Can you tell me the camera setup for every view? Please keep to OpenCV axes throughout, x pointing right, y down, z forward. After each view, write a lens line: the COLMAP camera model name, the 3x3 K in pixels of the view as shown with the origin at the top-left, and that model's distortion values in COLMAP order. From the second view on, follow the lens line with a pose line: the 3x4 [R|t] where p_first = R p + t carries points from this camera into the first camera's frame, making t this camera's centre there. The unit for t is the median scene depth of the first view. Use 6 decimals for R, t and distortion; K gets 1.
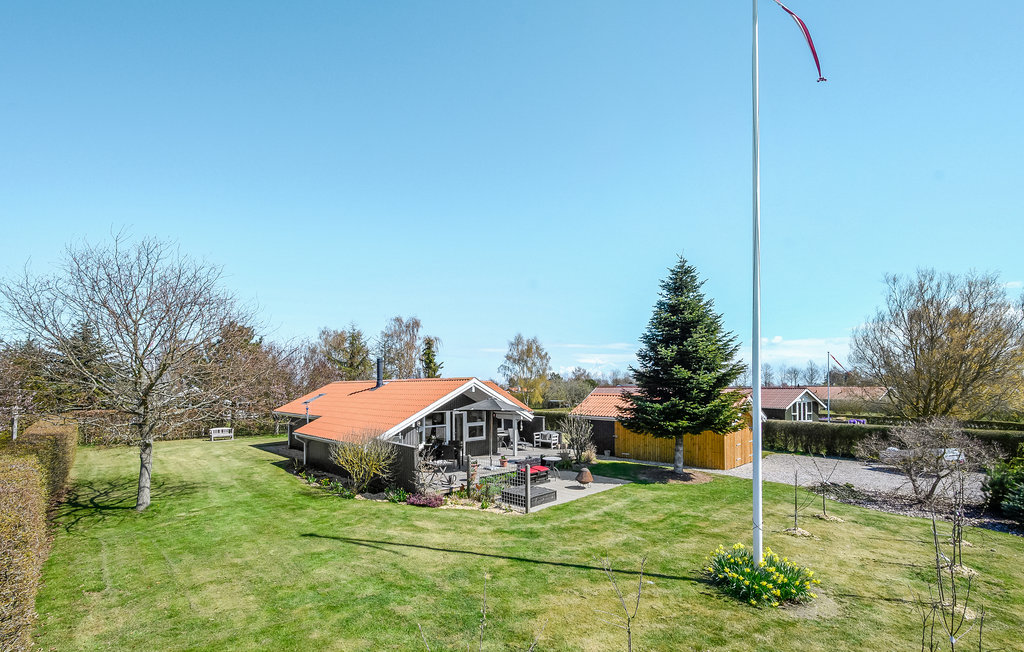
lens RADIAL K [[414.6, 0, 510.7], [0, 414.6, 327.3], [0, 0, 1]] dist [-0.000914, 0.000089]
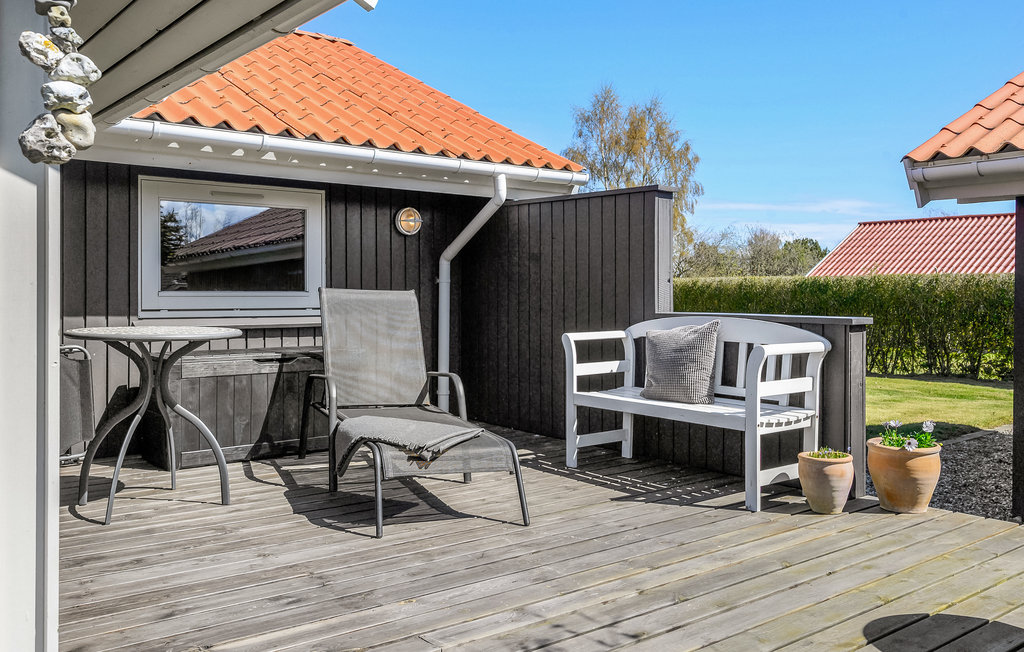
lens RADIAL K [[893.0, 0, 512.0], [0, 893.0, 326.0], [0, 0, 1]] dist [-0.004574, -0.001696]
pose [[0.994677, 0.009942, -0.102562, 0.021289], [0.009794, 0.981707, 0.190144, 0.068739], [0.102576, -0.190136, 0.976384, 0.254759]]
